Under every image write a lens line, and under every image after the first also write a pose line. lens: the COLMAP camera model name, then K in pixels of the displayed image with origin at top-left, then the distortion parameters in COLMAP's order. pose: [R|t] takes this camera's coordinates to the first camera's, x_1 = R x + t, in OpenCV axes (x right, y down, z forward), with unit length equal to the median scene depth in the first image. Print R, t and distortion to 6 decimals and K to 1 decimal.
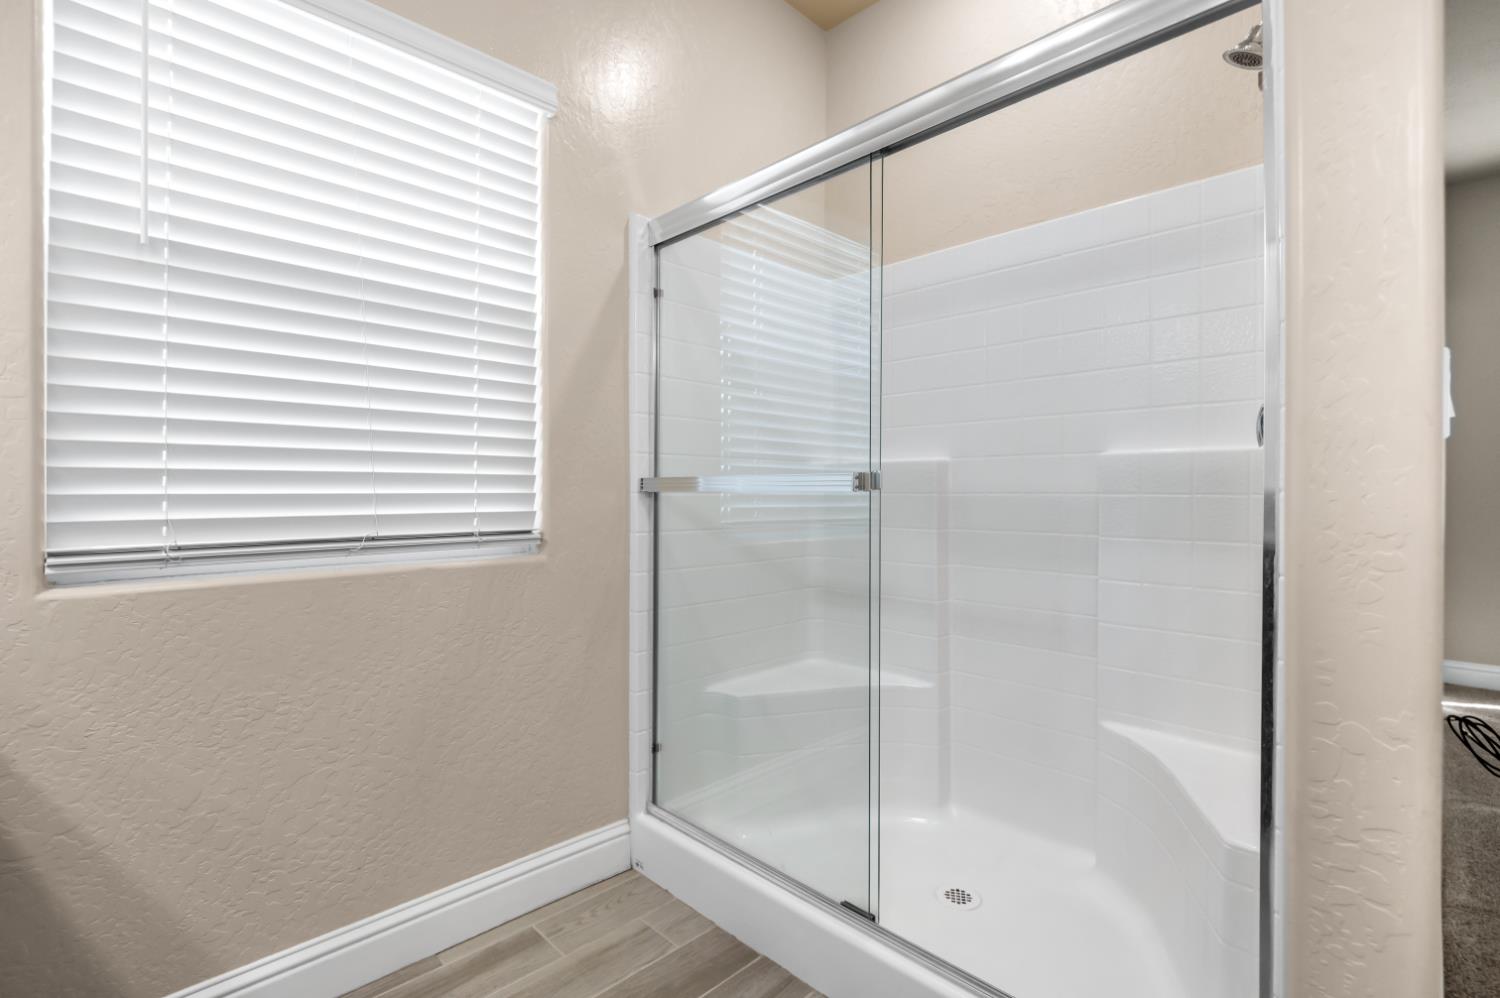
lens RADIAL K [[692.7, 0, 747.0], [0, 692.7, 488.4], [0, 0, 1]] dist [0.005388, -0.002679]
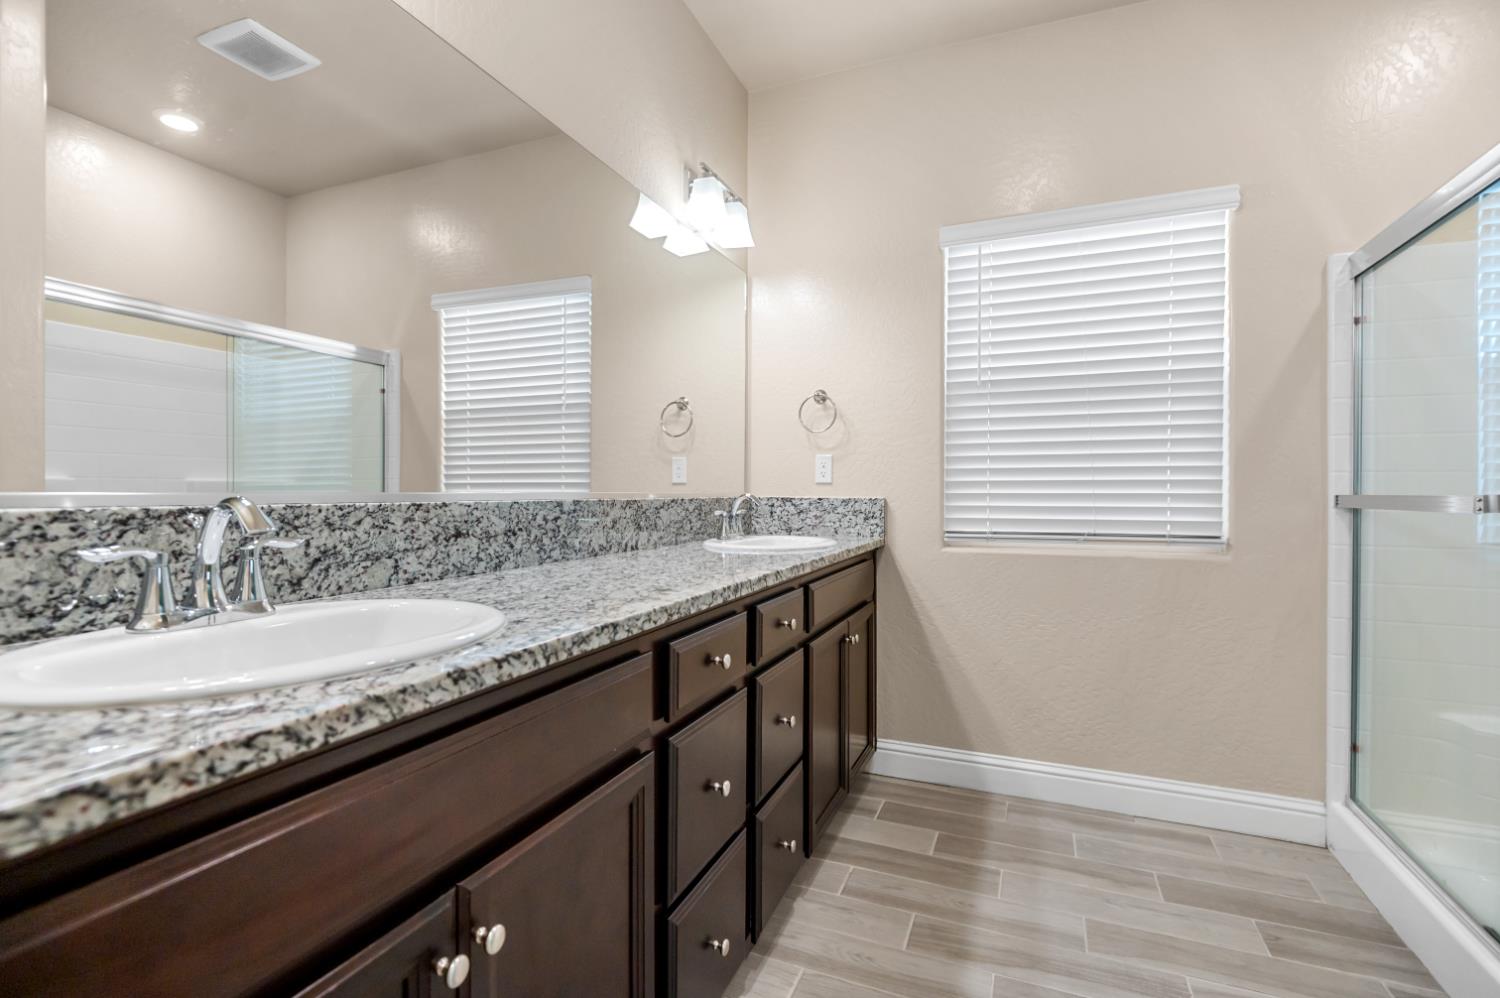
lens RADIAL K [[692.7, 0, 750.4], [0, 692.7, 498.0], [0, 0, 1]] dist [0.005388, -0.002679]
pose [[0.384492, 0.006790, -0.923103, 0.540121], [-0.000316, 0.999974, 0.007224, -0.020029], [0.923128, -0.002486, 0.384484, -0.296056]]
